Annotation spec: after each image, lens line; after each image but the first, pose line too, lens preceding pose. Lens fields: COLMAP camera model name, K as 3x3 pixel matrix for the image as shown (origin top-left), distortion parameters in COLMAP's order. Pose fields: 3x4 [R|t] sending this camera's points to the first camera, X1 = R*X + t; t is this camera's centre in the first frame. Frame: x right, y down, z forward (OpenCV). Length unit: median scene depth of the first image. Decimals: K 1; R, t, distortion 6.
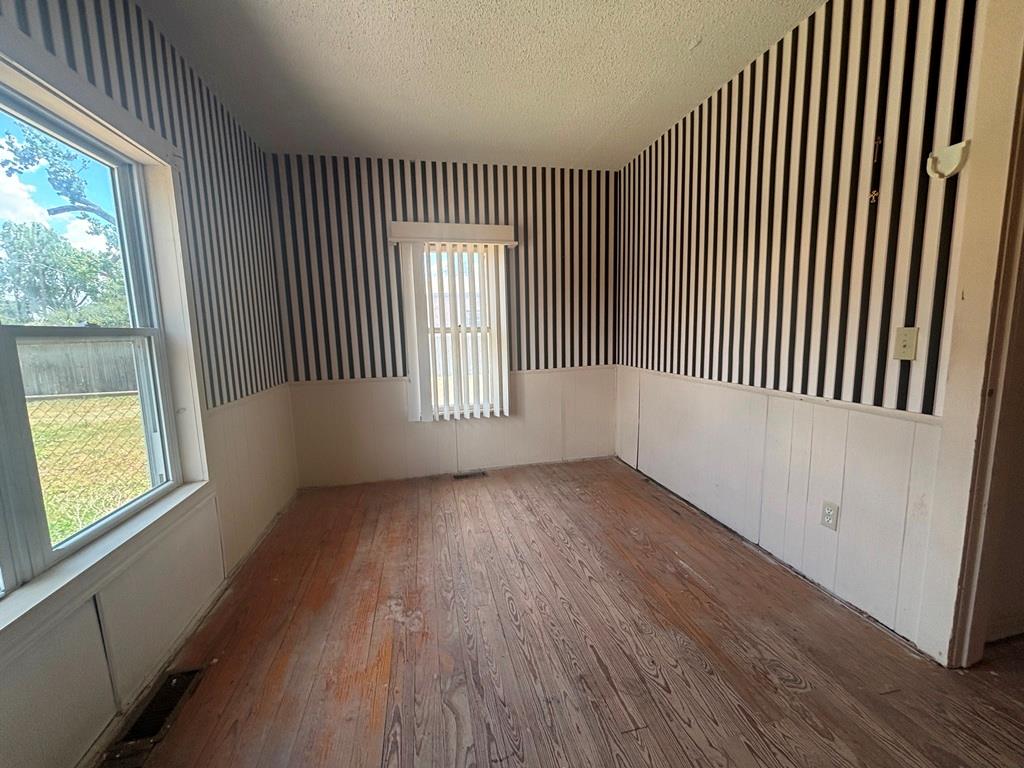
lens RADIAL K [[417.9, 0, 512.0], [0, 417.9, 384.0], [0, 0, 1]] dist [0.001955, 0.000348]
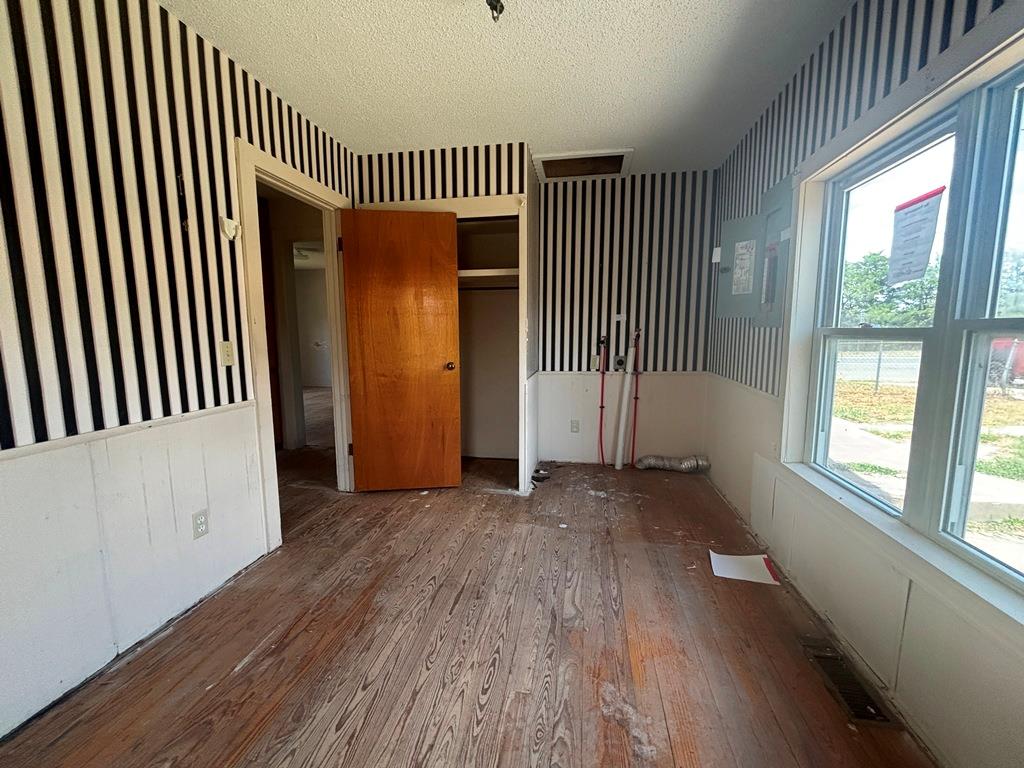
lens RADIAL K [[414.3, 0, 512.0], [0, 414.3, 384.0], [0, 0, 1]] dist [0.001918, 0.000421]
pose [[-0.923623, -0.019514, 0.382804, -0.318016], [0.076410, 0.969285, 0.233770, -0.191964], [-0.375608, 0.245165, -0.893763, 1.477026]]
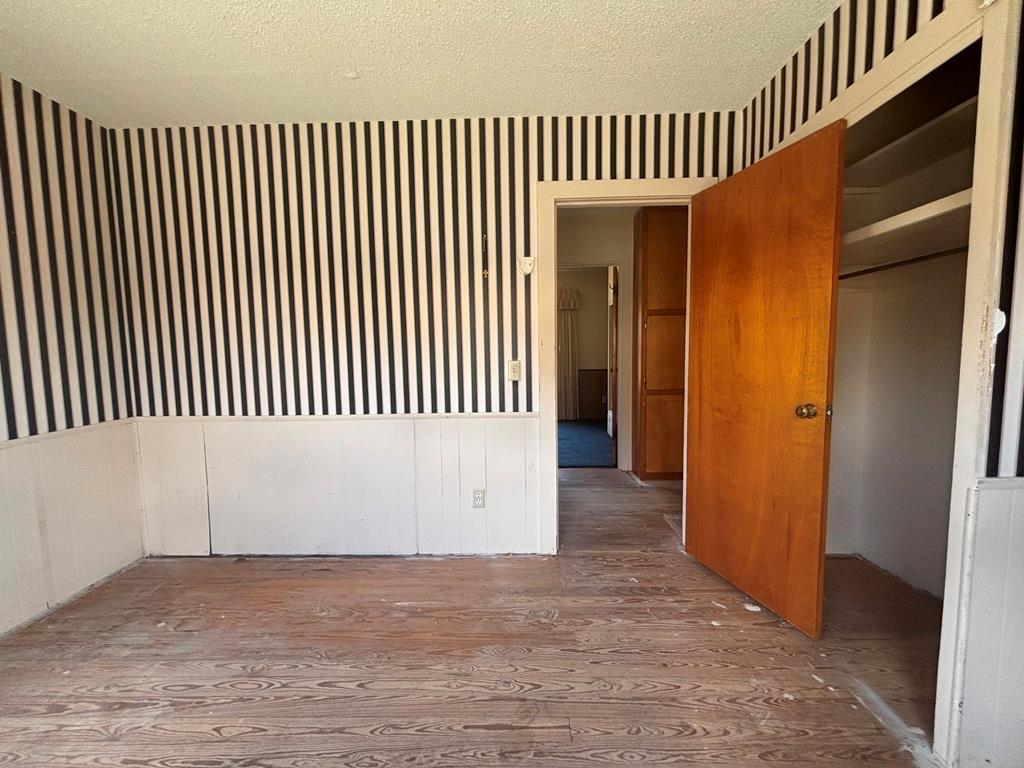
lens RADIAL K [[416.5, 0, 512.0], [0, 416.5, 384.0], [0, 0, 1]] dist [-0.000417, 0.003315]
pose [[0.236456, -0.053988, 0.970141, -0.478128], [0.136628, 0.990382, 0.021814, -0.064447], [-0.961988, 0.127391, 0.241559, 0.502330]]
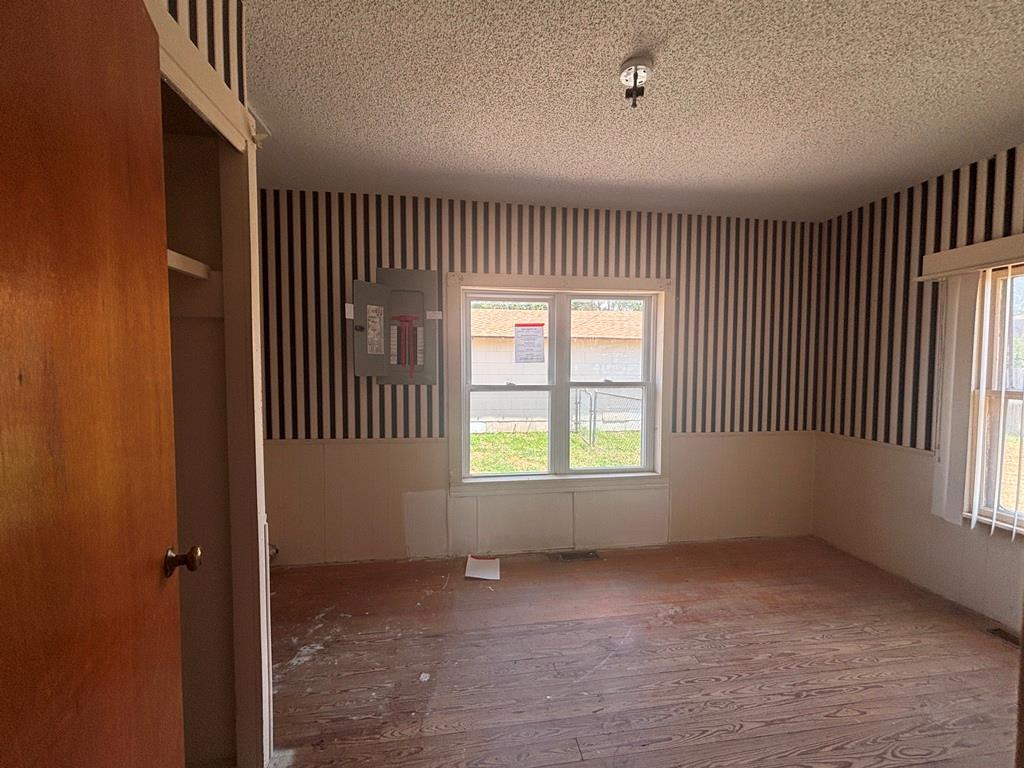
lens RADIAL K [[414.3, 0, 512.0], [0, 414.3, 384.0], [0, 0, 1]] dist [0.001918, 0.000421]
pose [[-0.076293, 0.068599, -0.994723, 0.917936], [-0.128672, 0.988611, 0.078046, -0.173849], [0.988748, 0.133947, -0.066597, 0.488187]]
